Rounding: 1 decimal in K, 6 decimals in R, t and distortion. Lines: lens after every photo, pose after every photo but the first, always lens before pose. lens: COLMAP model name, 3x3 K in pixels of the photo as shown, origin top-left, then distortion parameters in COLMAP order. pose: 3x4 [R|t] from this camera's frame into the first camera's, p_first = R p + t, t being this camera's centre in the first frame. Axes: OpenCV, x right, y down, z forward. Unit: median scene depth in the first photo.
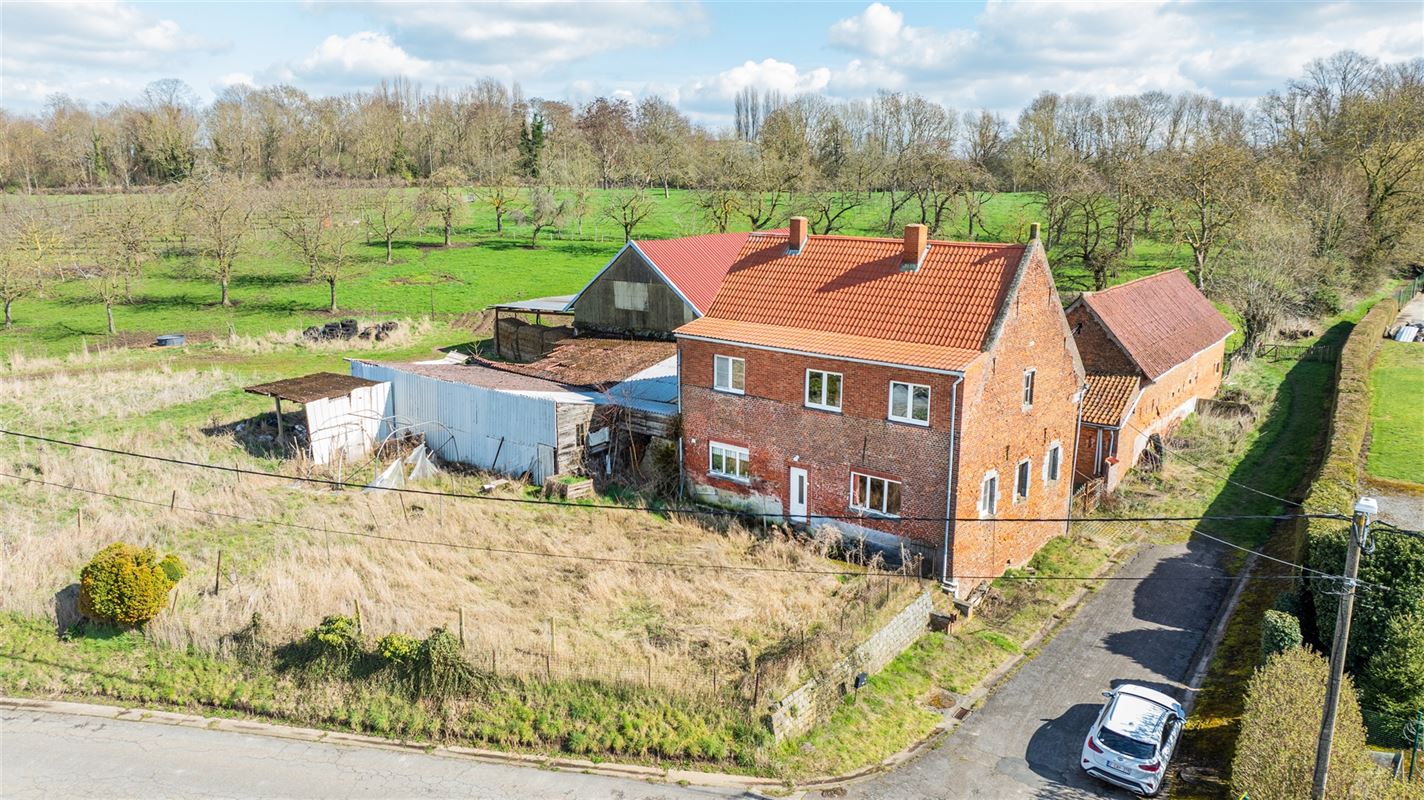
lens RADIAL K [[1000.0, 0, 704.5], [0, 1000.0, 392.9], [0, 0, 1]] dist [-0.008756, -0.005254]
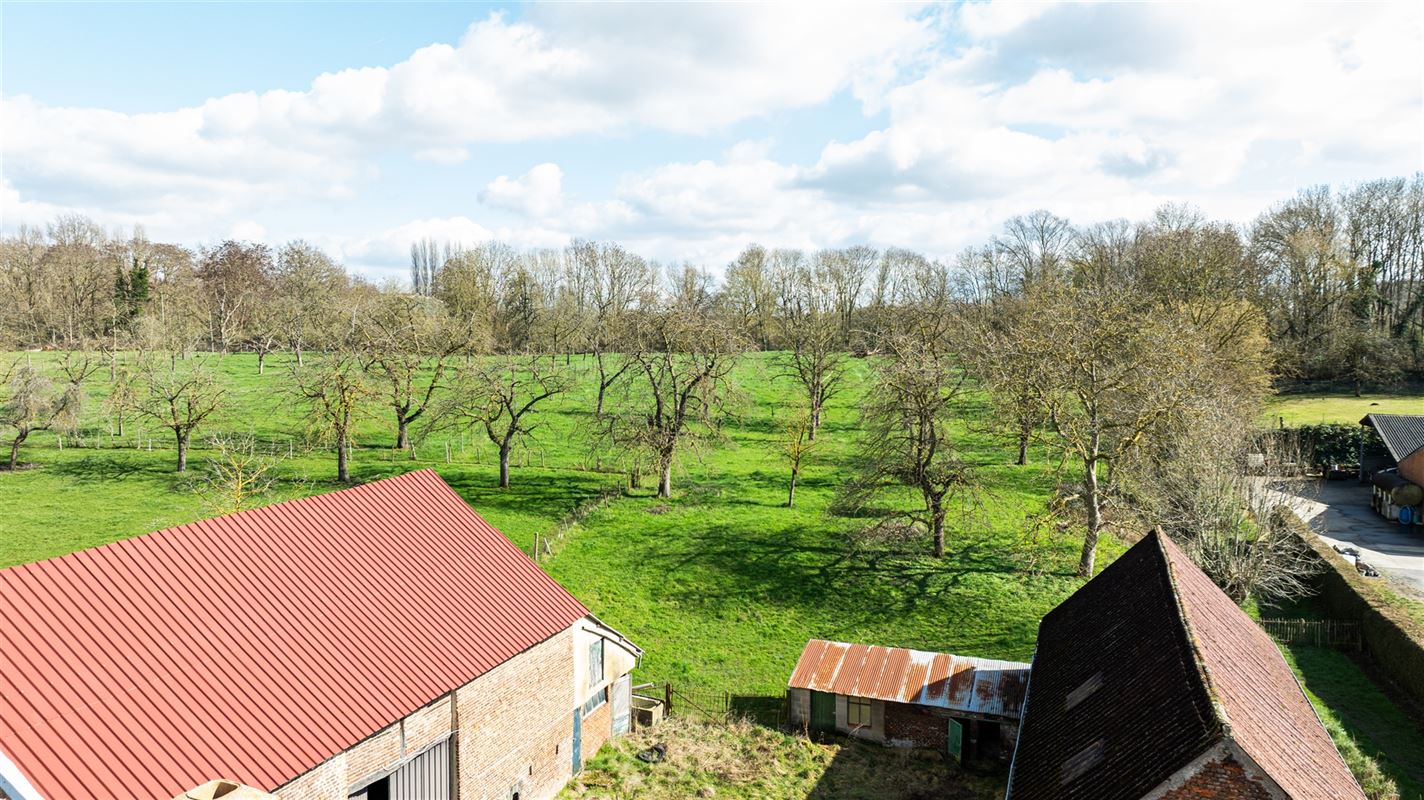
lens RADIAL K [[1000.0, 0, 704.5], [0, 1000.0, 392.9], [0, 0, 1]] dist [-0.008756, -0.005254]
pose [[0.954923, -0.022364, 0.296010, 0.023684], [0.066341, 0.988016, -0.139370, -0.039665], [-0.289346, 0.152726, 0.944962, 0.158504]]
